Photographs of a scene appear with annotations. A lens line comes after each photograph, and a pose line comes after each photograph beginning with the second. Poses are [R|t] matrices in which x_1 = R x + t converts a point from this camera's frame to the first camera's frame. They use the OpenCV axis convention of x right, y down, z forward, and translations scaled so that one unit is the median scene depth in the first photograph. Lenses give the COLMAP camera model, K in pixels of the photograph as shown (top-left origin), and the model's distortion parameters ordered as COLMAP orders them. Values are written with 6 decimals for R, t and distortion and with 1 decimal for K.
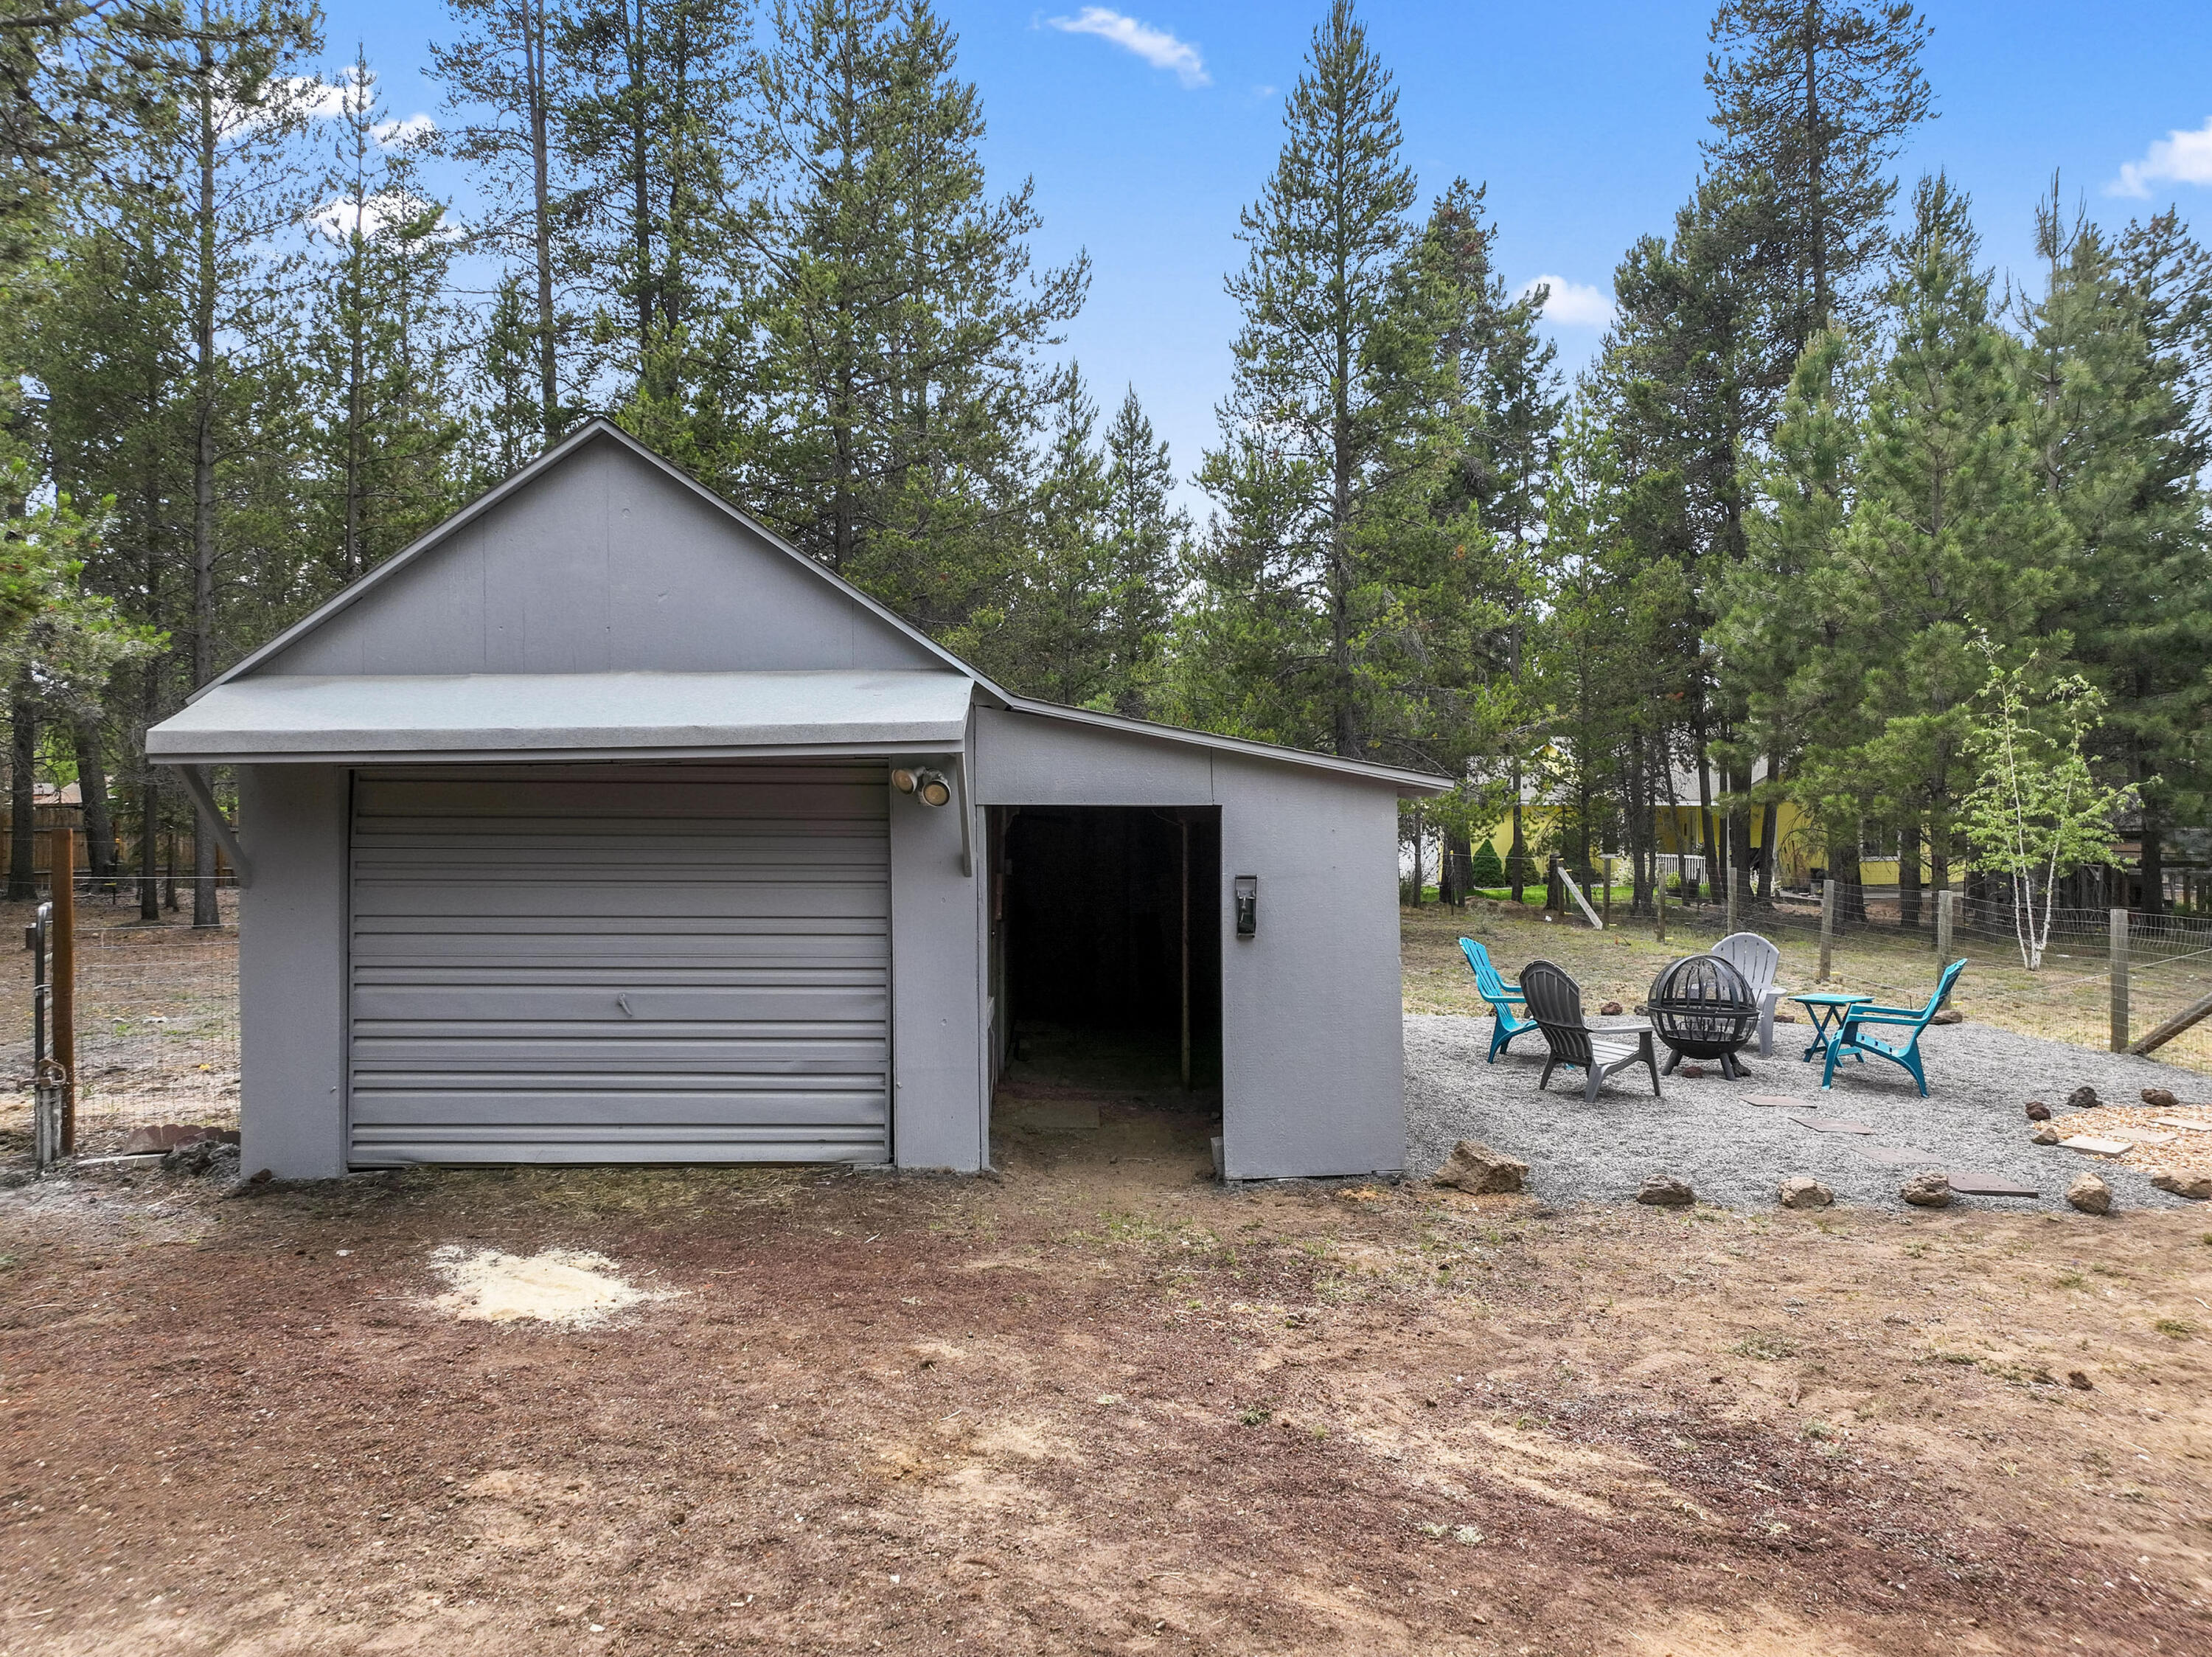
lens RADIAL K [[1564.1, 0, 1103.9], [0, 1564.1, 826.4], [0, 0, 1]] dist [0.005276, 0.012349]
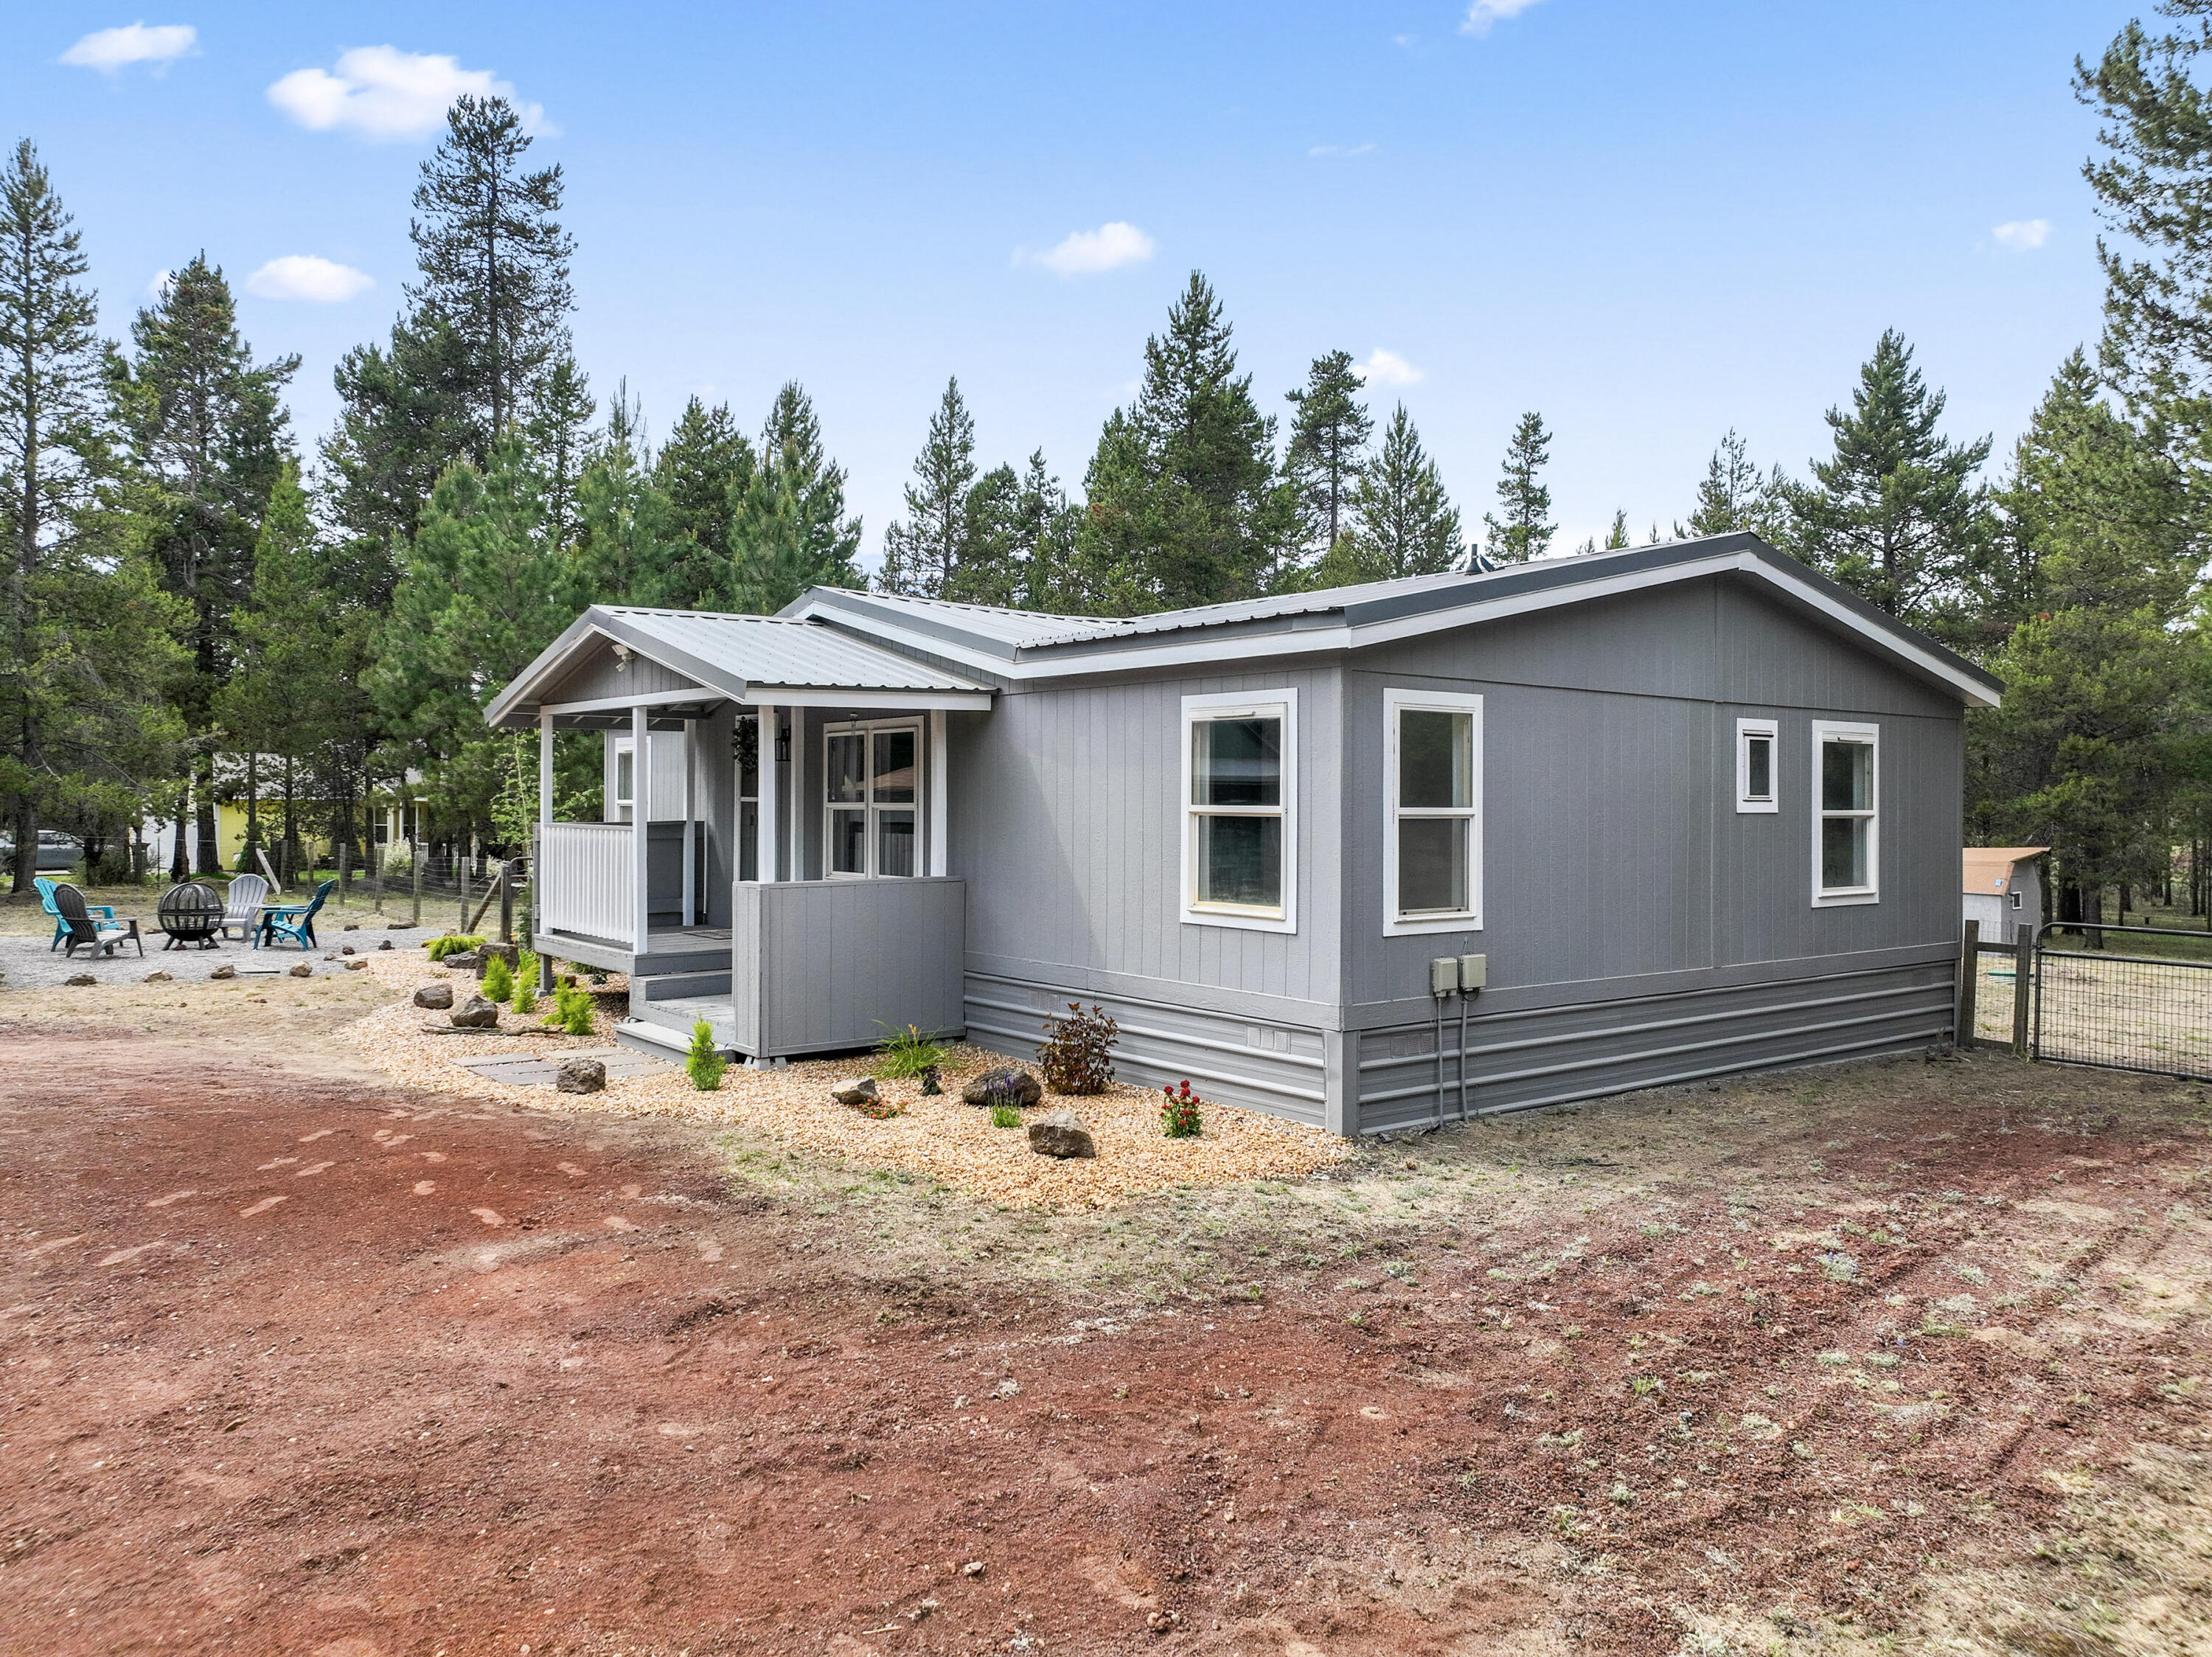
lens RADIAL K [[1564.1, 0, 1109.1], [0, 1564.1, 834.9], [0, 0, 1]] dist [0.005276, 0.012349]
pose [[0.783073, 0.005087, 0.621909, 0.045584], [-0.010283, 0.999936, 0.004768, 0.004988], [-0.621844, -0.010129, 0.783075, -0.485784]]
